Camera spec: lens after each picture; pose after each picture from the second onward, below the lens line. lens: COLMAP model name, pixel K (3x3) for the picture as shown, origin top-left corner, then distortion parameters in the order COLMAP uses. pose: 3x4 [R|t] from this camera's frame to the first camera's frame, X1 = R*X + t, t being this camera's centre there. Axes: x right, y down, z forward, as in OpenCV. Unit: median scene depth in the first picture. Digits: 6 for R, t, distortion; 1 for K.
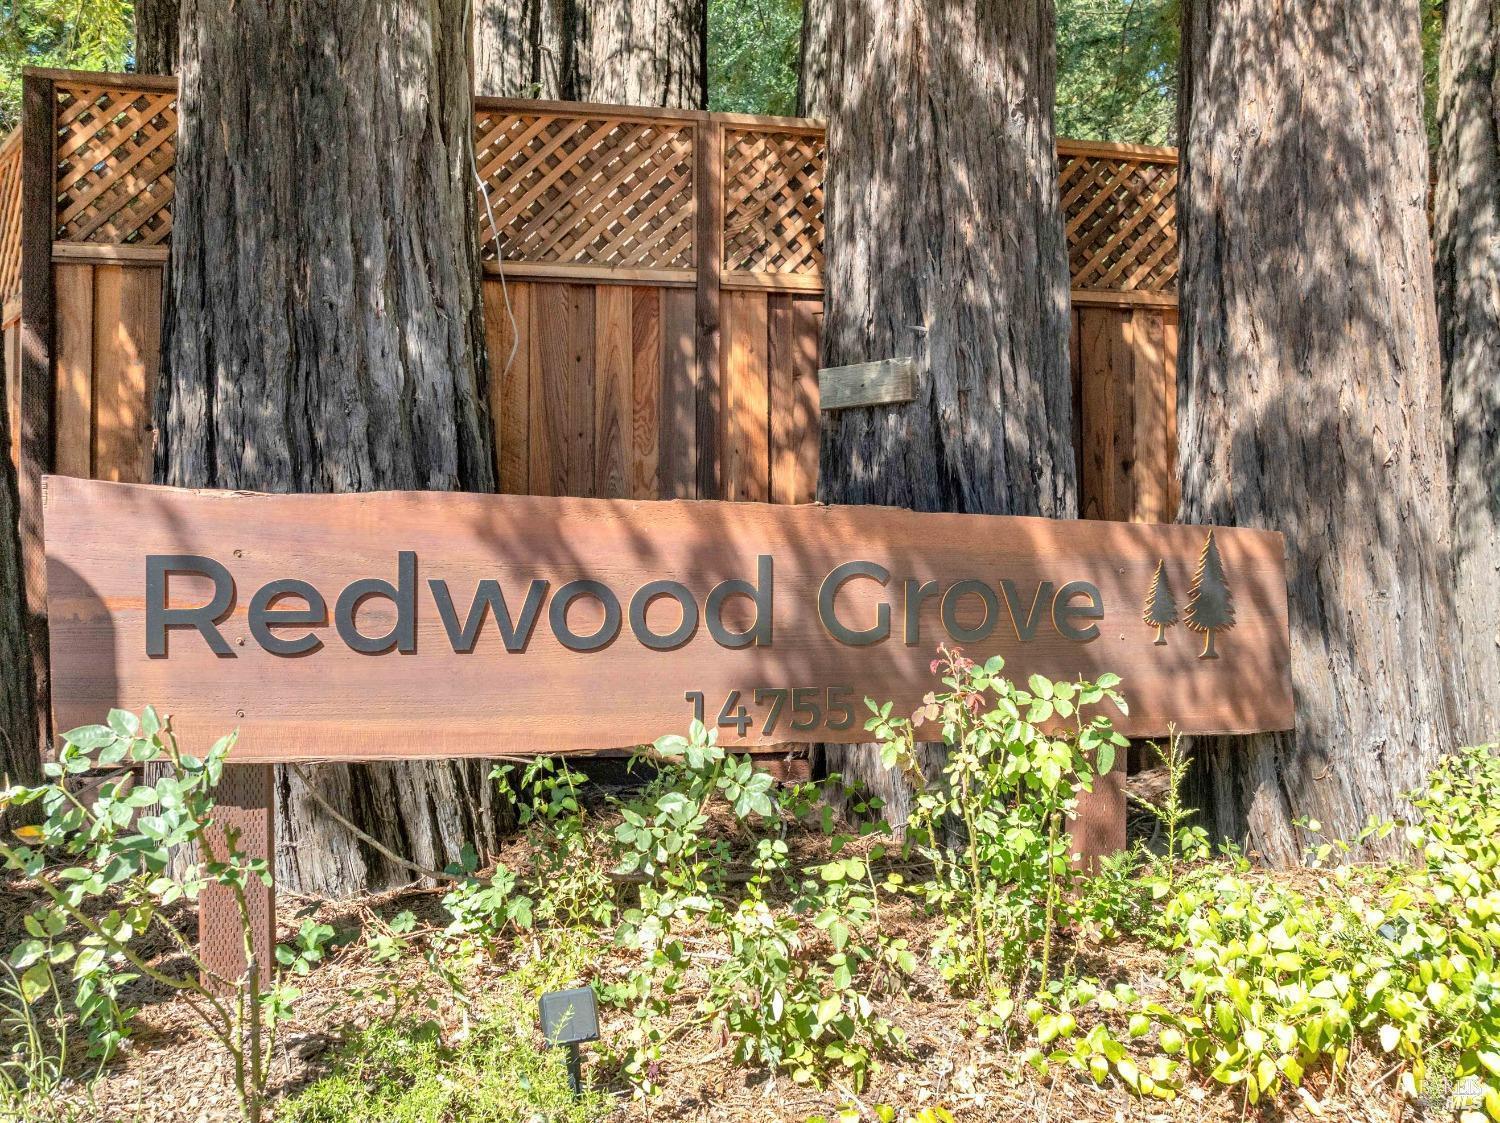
lens RADIAL K [[1052.4, 0, 750.0], [0, 1052.4, 561.5], [0, 0, 1]] dist [-0.030115, -0.001037]
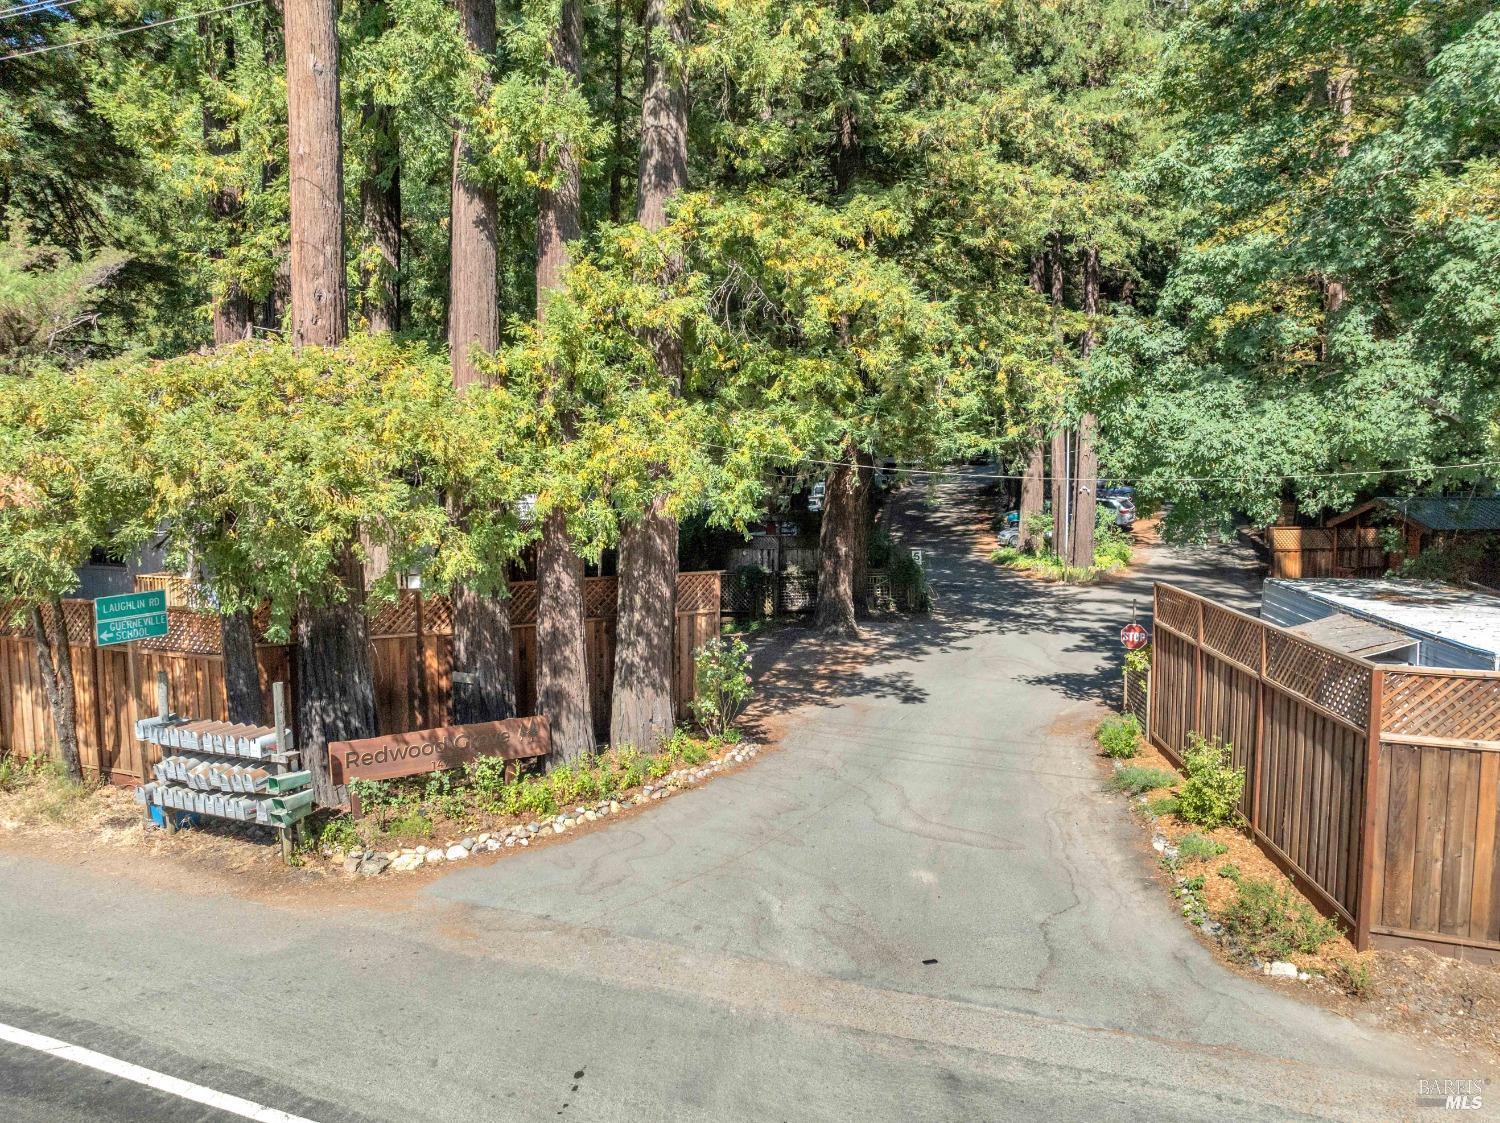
lens RADIAL K [[1052.4, 0, 750.0], [0, 1052.4, 561.5], [0, 0, 1]] dist [-0.030115, -0.001037]
pose [[0.938433, -0.026639, 0.344434, -0.300822], [-0.012319, 0.993808, 0.110427, -1.306736], [-0.345243, -0.107872, 0.932293, -3.906464]]
